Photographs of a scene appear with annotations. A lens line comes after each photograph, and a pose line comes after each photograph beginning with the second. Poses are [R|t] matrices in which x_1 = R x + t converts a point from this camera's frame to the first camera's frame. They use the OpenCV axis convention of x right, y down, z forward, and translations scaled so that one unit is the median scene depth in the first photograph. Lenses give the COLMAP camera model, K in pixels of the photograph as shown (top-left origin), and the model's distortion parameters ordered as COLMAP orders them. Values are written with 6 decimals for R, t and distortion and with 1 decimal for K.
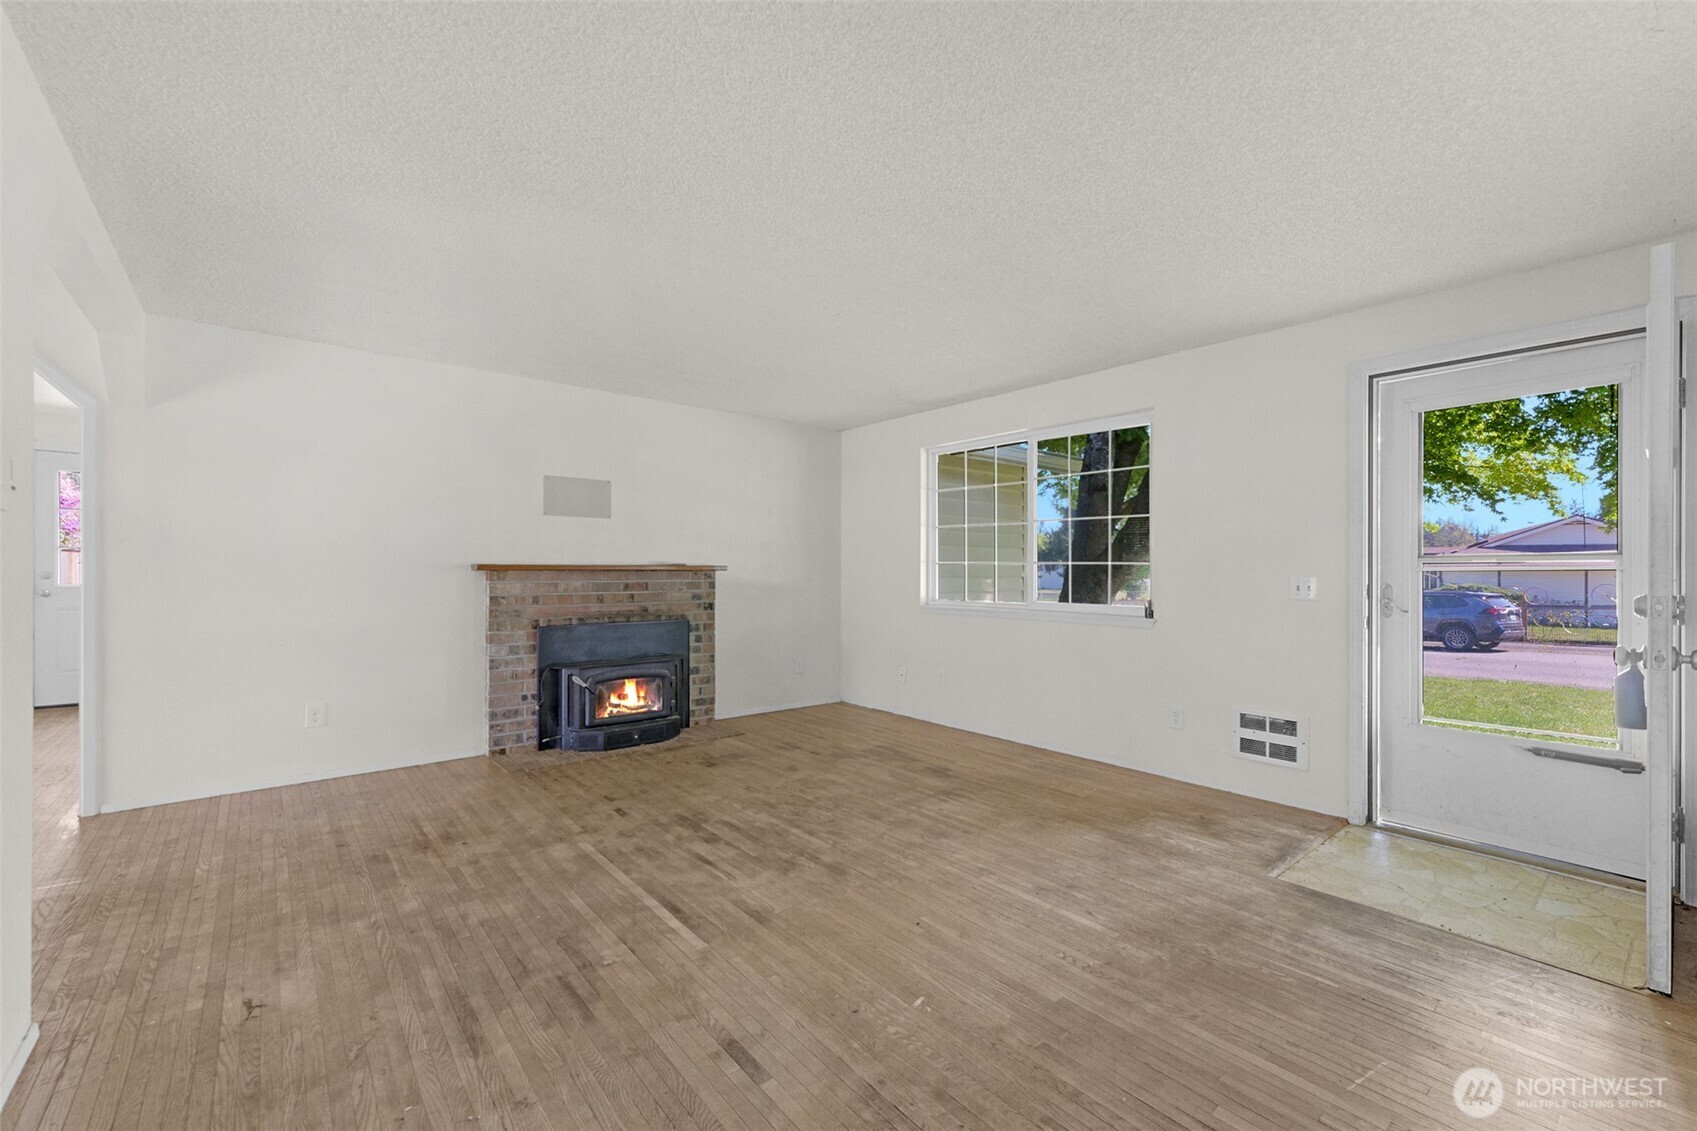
lens RADIAL K [[701.0, 0, 854.7], [0, 701.0, 570.4], [0, 0, 1]] dist [0.003294, -0.000158]
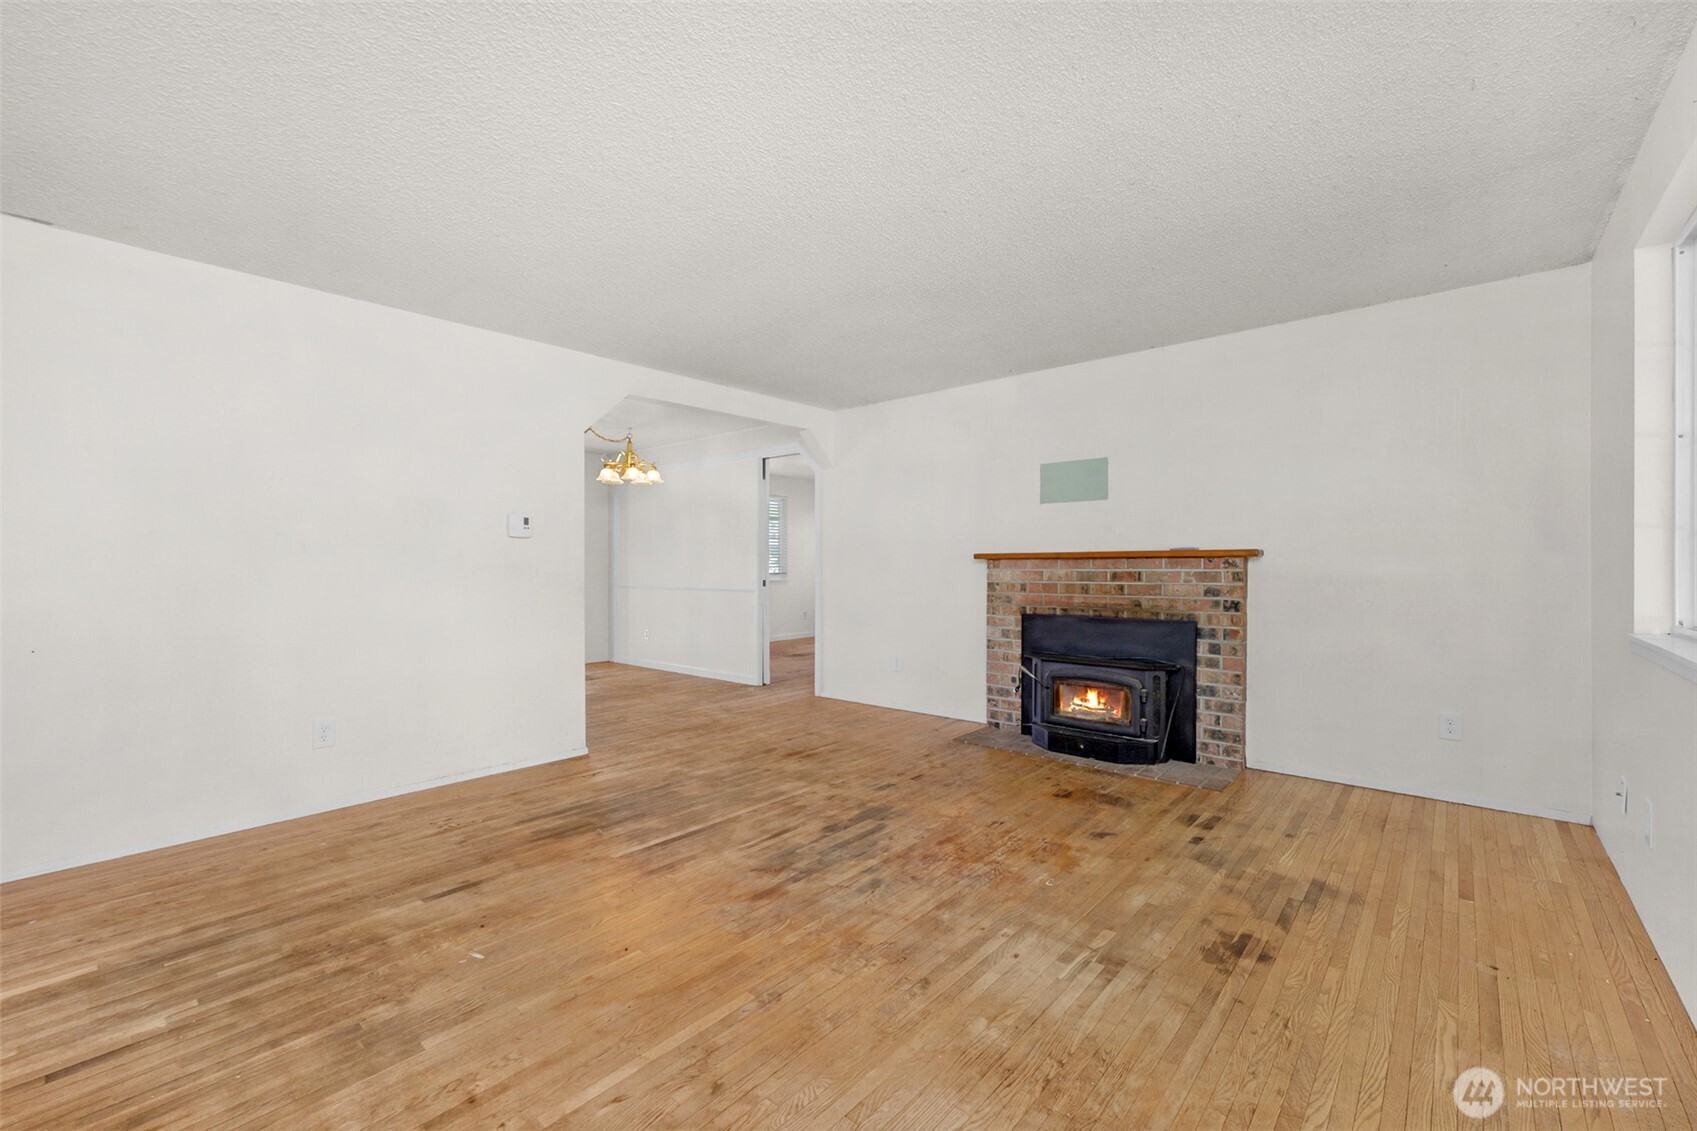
lens RADIAL K [[701.0, 0, 854.7], [0, 701.0, 570.4], [0, 0, 1]] dist [0.003294, -0.000158]
pose [[0.155347, 0.004090, -0.987852, 0.556923], [0.004307, 0.999979, 0.004818, 0.011891], [0.987851, -0.005004, 0.155326, 0.634468]]
